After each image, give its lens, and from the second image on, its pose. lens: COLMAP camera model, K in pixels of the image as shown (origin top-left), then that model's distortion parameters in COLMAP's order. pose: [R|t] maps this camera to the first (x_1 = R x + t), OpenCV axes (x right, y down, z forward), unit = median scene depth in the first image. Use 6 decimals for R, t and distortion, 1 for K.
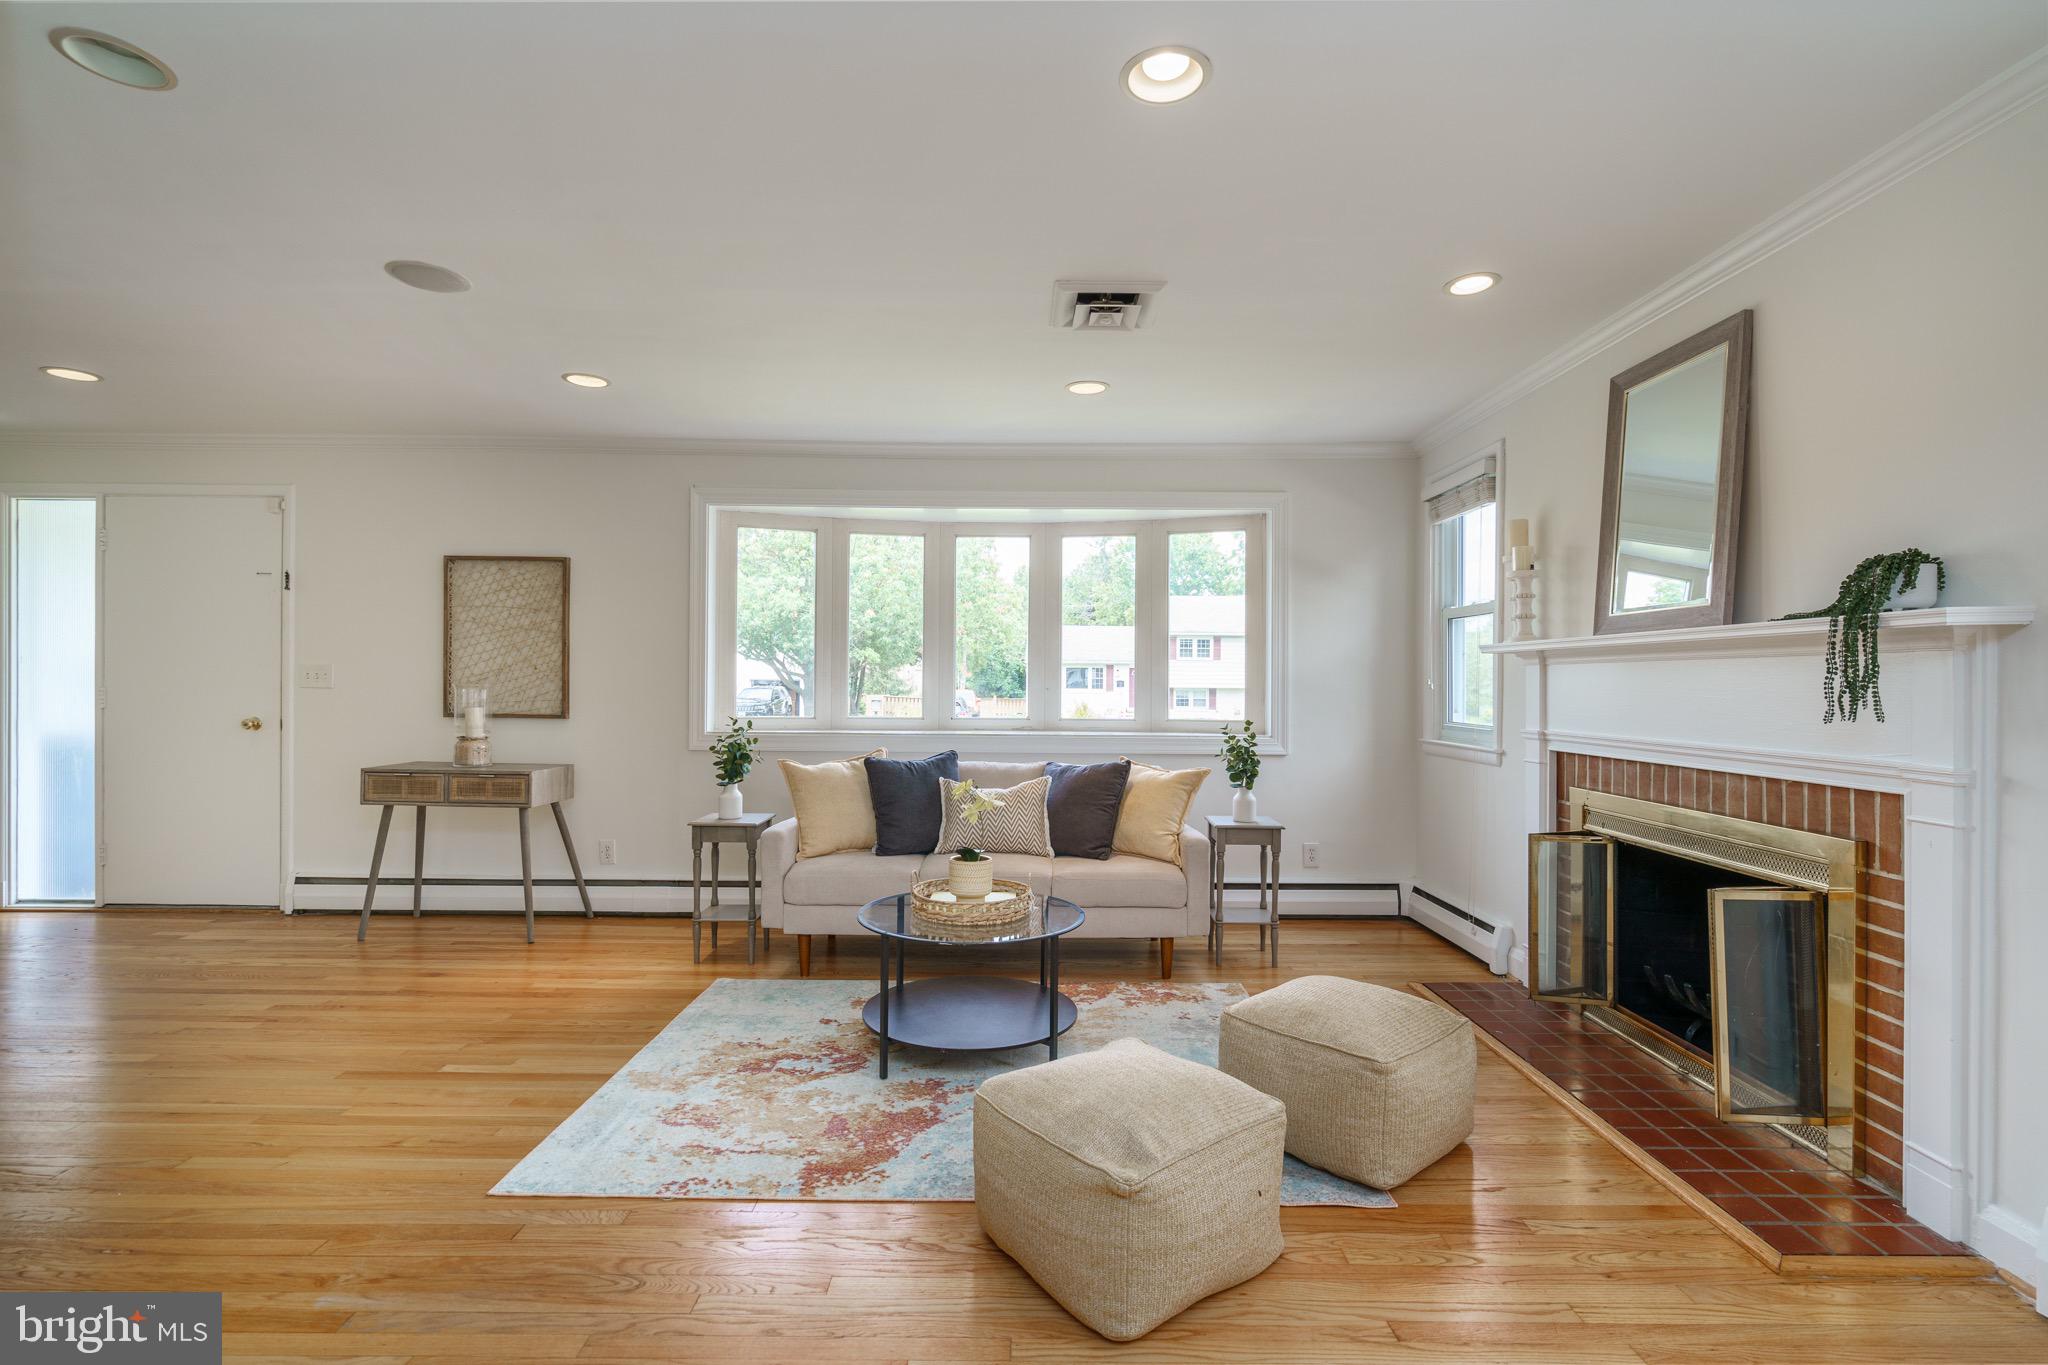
lens RADIAL K [[940.1, 0, 1023.2], [0, 940.1, 675.3], [0, 0, 1]] dist [-0.005250, -0.000043]
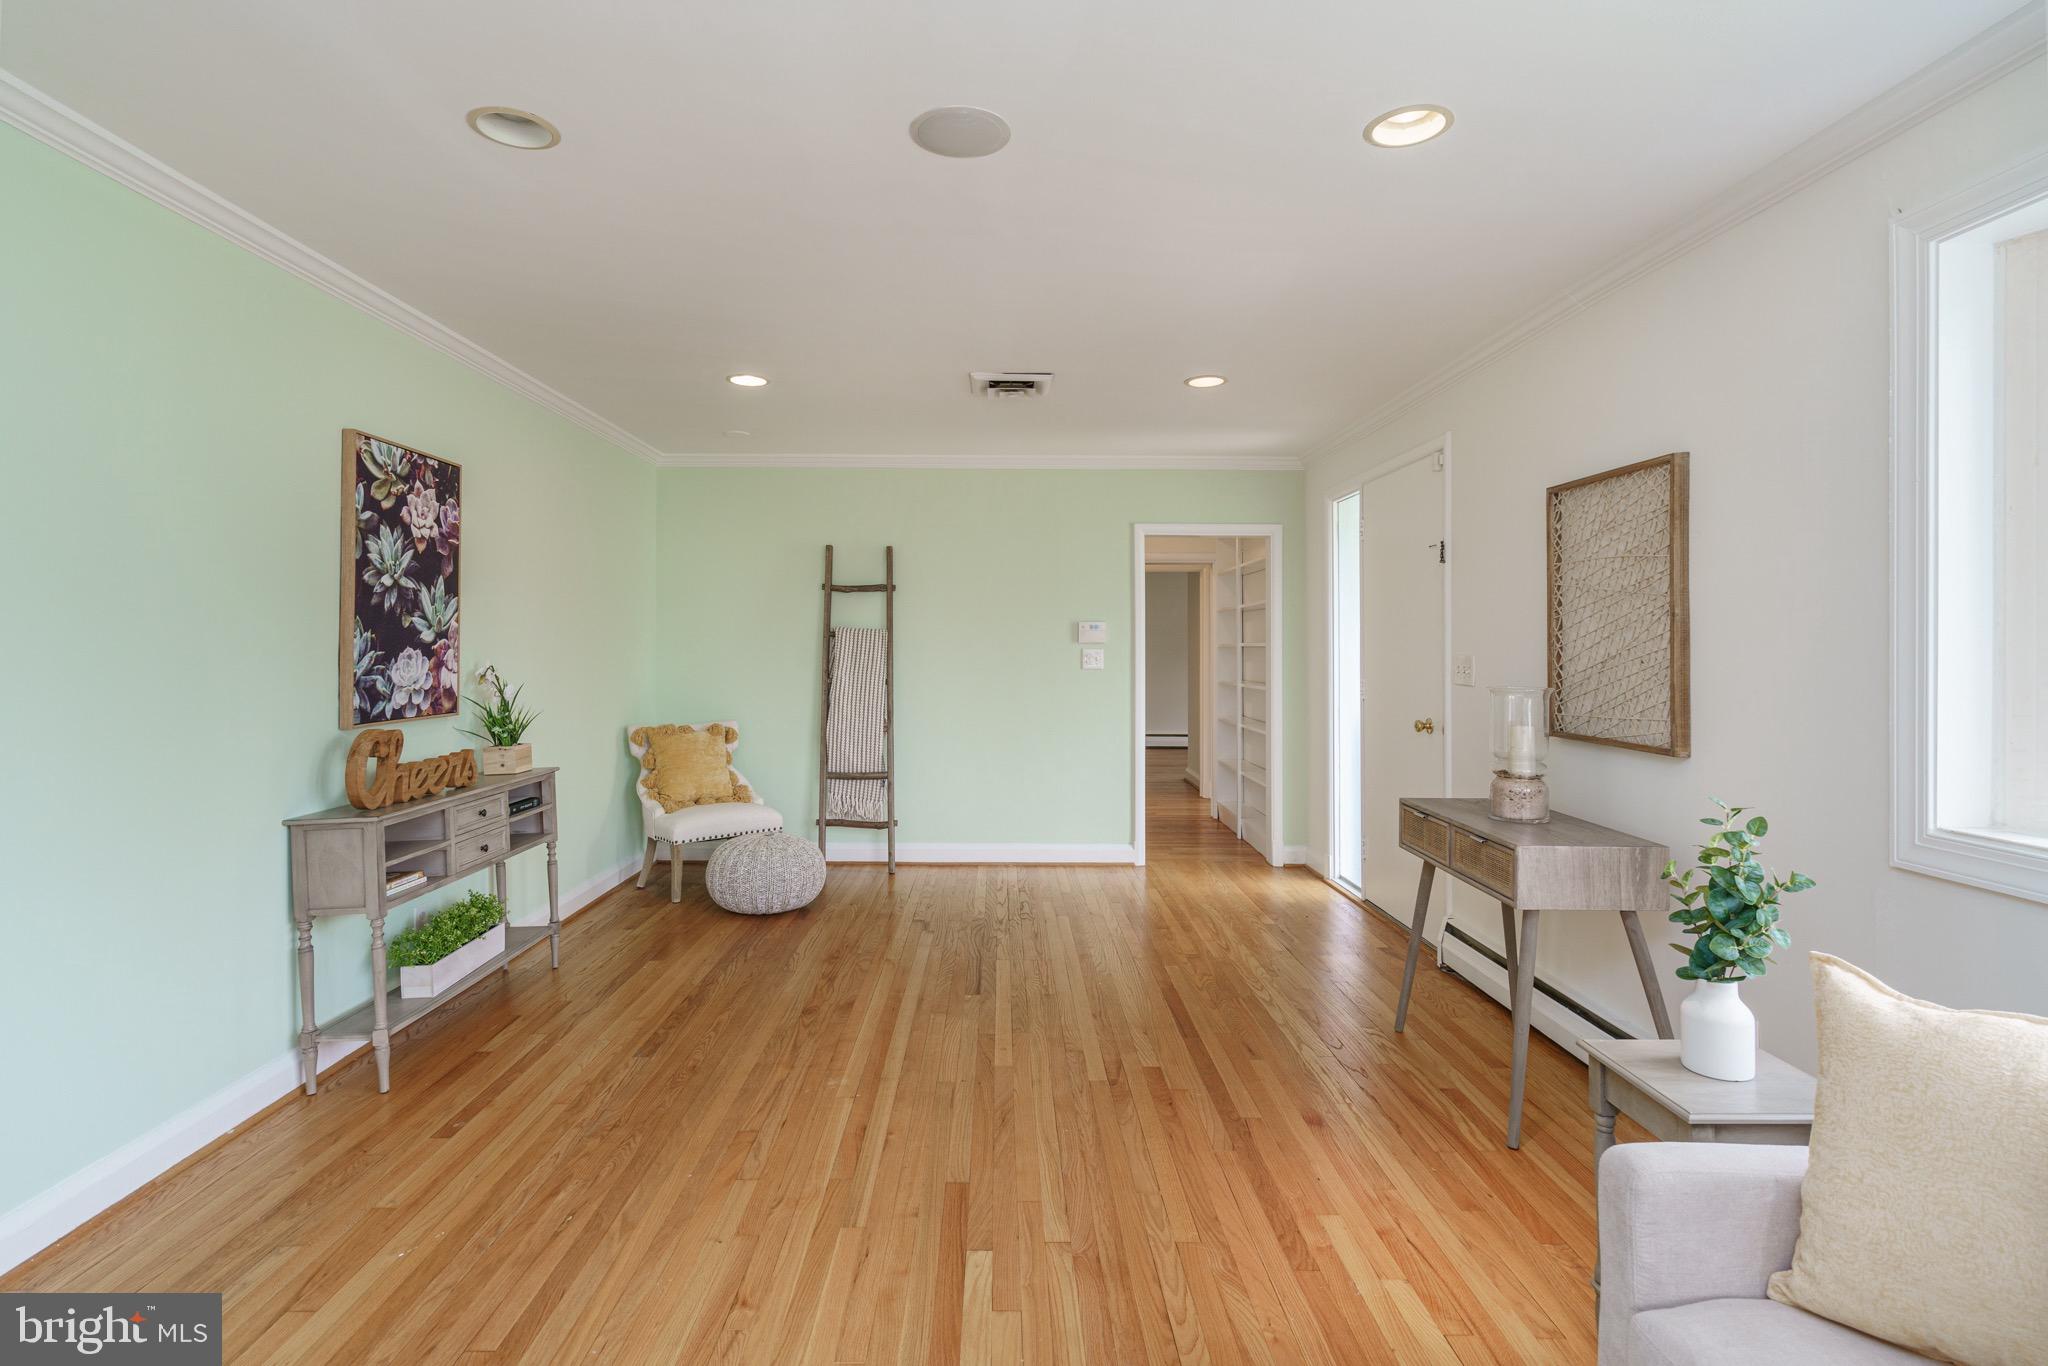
lens RADIAL K [[1010.8, 0, 1025.4], [0, 1010.8, 668.0], [0, 0, 1]] dist [0.000004, -0.000539]
pose [[0.043616, 0.010795, -0.998990, 0.070149], [-0.007031, 0.999920, 0.010498, -0.008857], [0.999024, 0.006566, 0.043688, 0.654818]]
